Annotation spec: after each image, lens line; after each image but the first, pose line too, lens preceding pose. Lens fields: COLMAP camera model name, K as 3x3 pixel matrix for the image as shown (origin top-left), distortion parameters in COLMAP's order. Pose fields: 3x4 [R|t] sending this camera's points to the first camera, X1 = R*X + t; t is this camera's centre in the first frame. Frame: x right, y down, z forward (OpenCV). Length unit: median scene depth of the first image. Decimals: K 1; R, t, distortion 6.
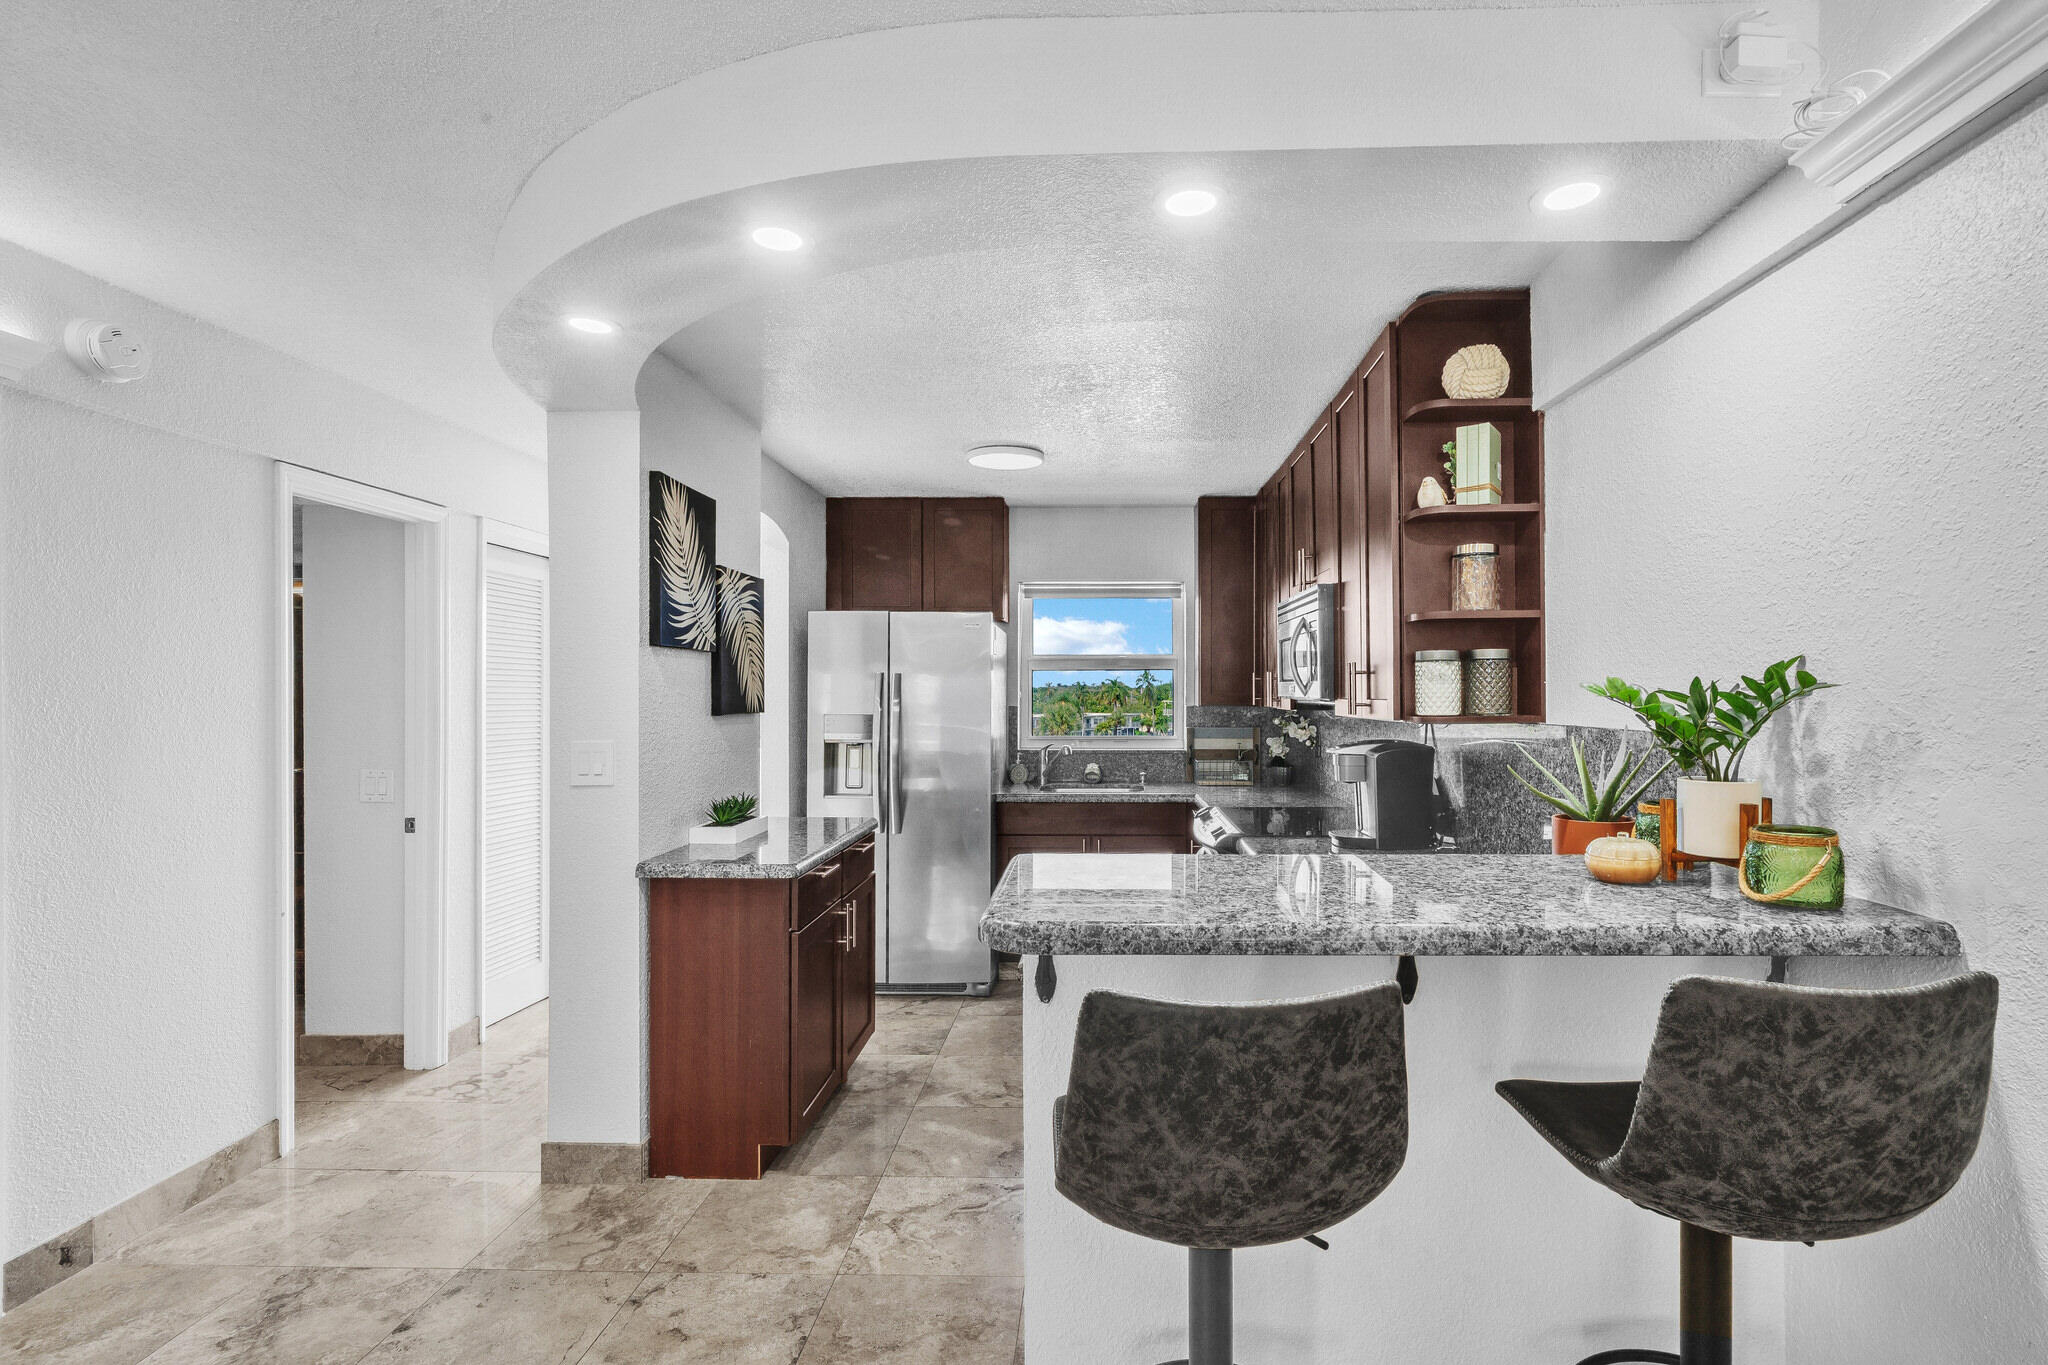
lens RADIAL K [[950.2, 0, 1100.9], [0, 950.2, 702.2], [0, 0, 1]] dist [-0.015752, 0.000070]
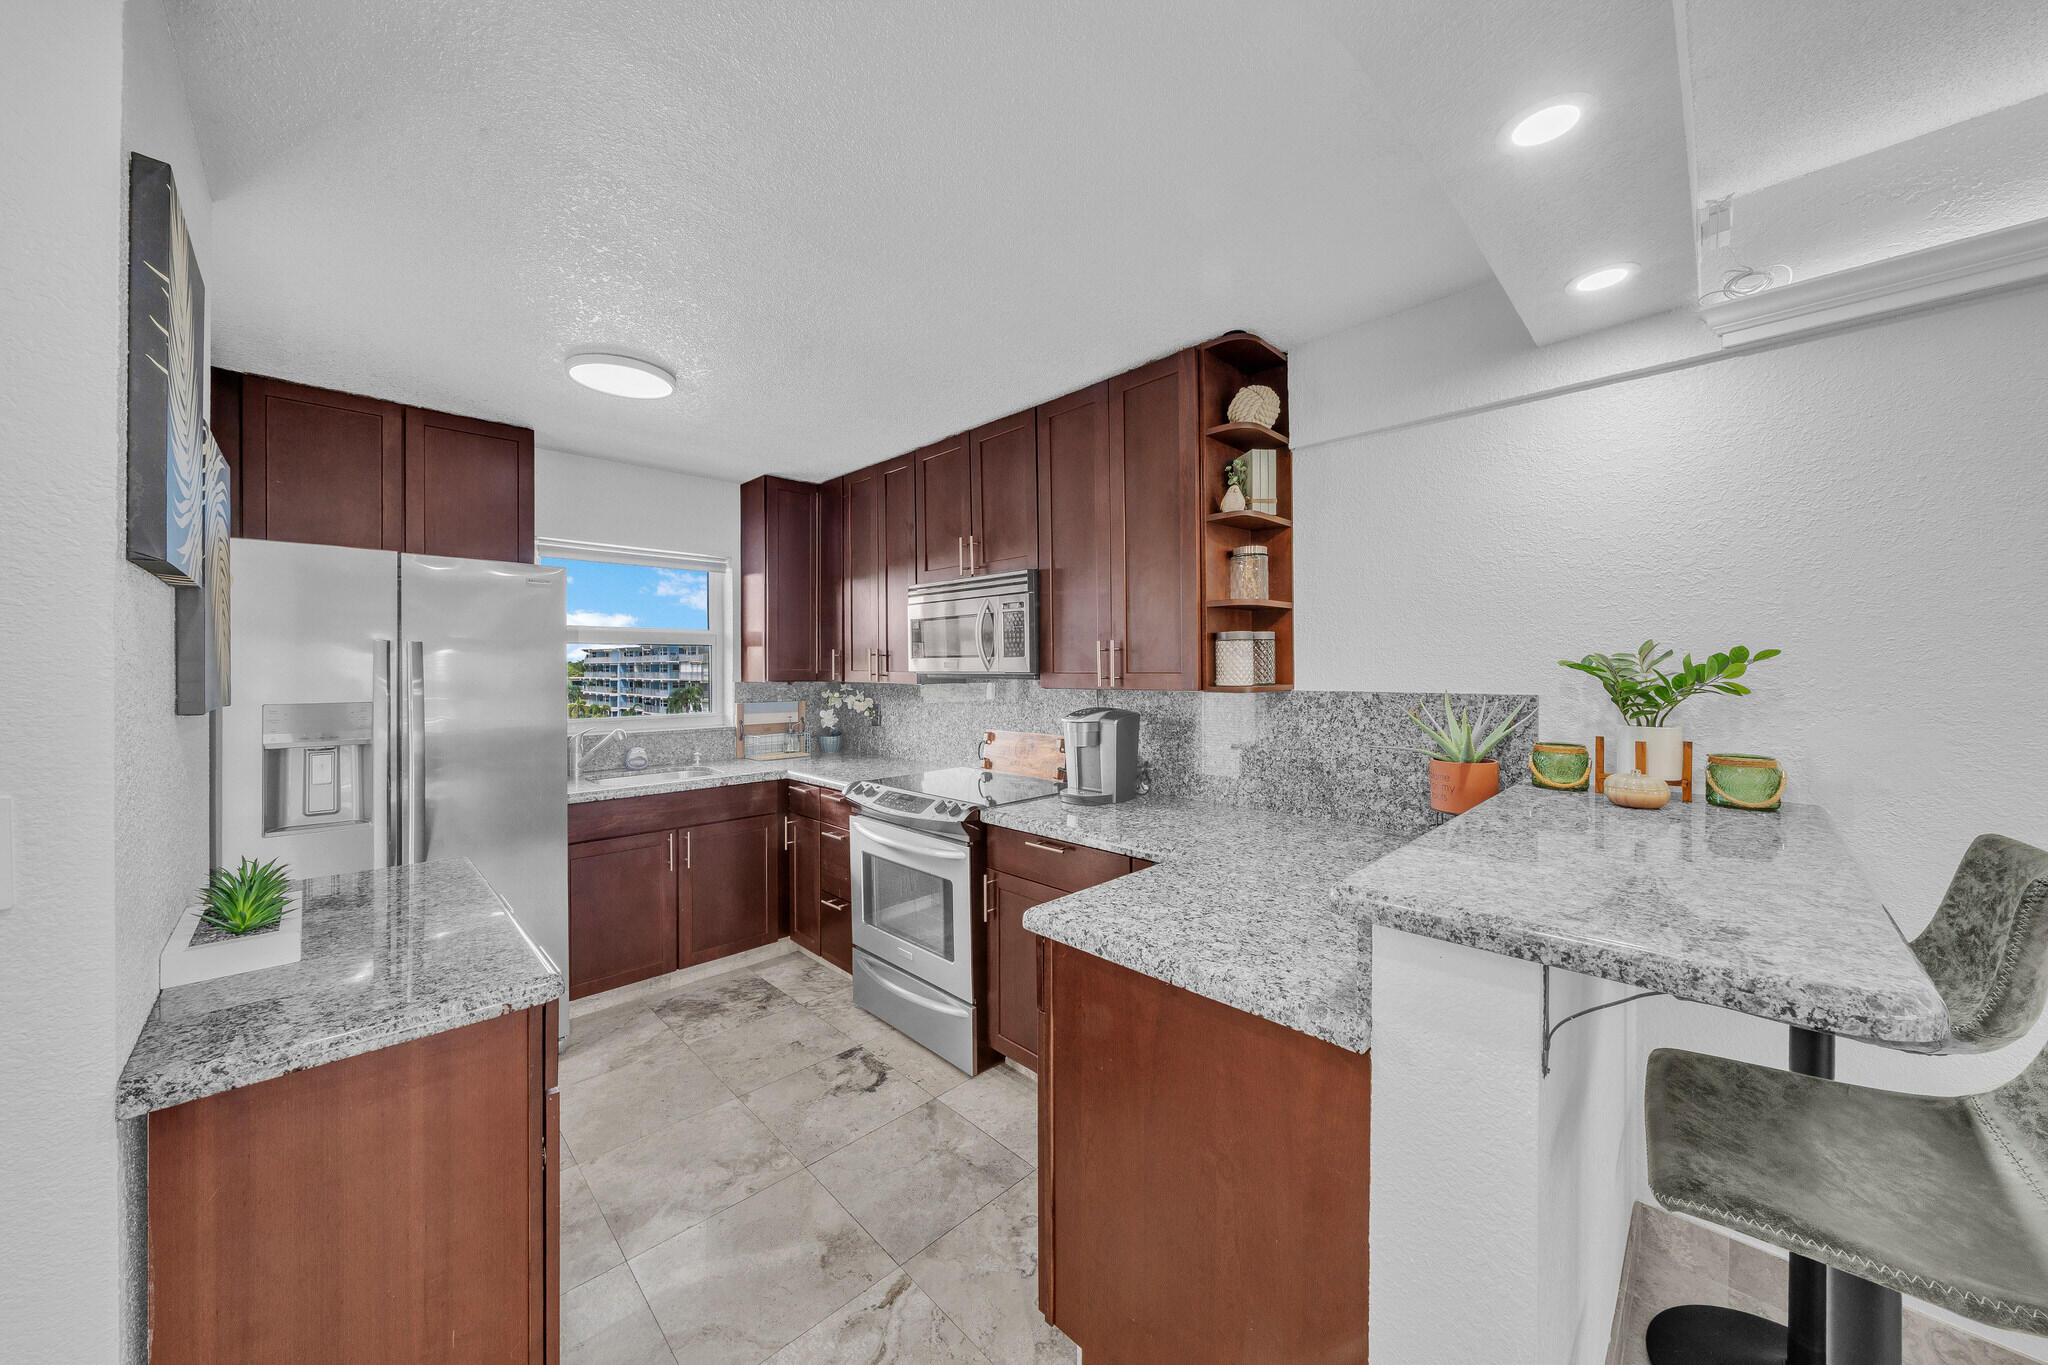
lens RADIAL K [[703.8, 0, 1022.0], [0, 703.8, 668.6], [0, 0, 1]] dist [-0.008859, 0.000295]
pose [[0.703128, -0.003012, 0.711057, -0.288572], [0.010628, 0.999924, -0.006275, -0.002851], [-0.710984, 0.011969, 0.703106, 0.346779]]
